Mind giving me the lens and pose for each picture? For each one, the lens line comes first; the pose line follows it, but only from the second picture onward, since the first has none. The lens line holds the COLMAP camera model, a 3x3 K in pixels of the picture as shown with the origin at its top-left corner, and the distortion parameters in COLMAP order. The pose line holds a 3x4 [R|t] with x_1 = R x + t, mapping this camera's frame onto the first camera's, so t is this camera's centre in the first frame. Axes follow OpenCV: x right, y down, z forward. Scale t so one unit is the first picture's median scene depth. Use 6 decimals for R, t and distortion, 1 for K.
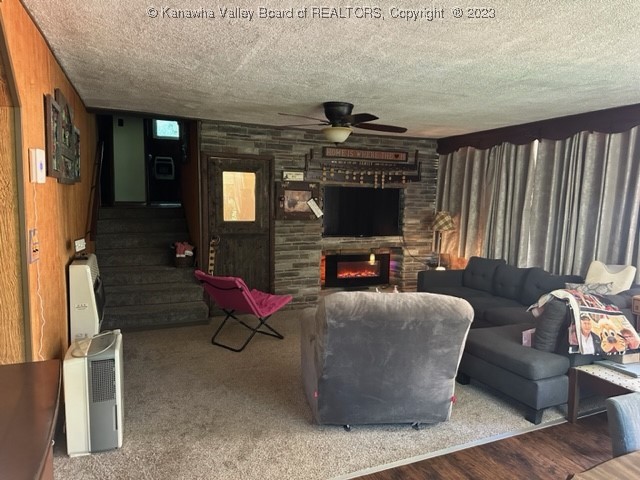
lens RADIAL K [[452.2, 0, 320.0], [0, 452.2, 240.0], [0, 0, 1]] dist [0.091139, -0.111929]
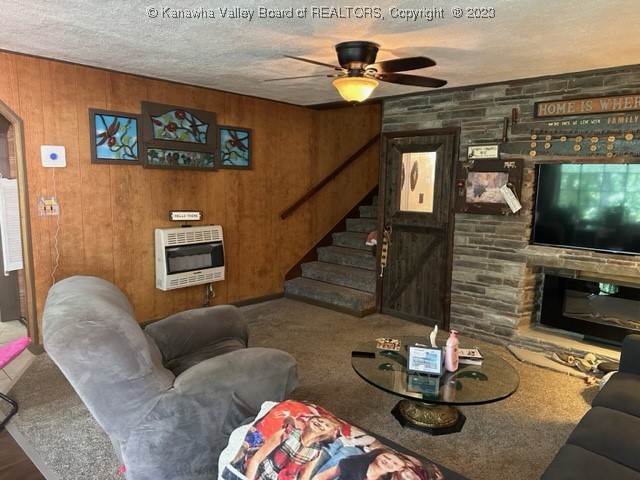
lens RADIAL K [[452.2, 0, 320.0], [0, 452.2, 240.0], [0, 0, 1]] dist [0.091139, -0.111929]
pose [[0.406762, 0.103368, -0.907667, 0.500706], [-0.100211, 0.992631, 0.068135, -0.027789], [0.908021, 0.063243, 0.414123, 0.479933]]
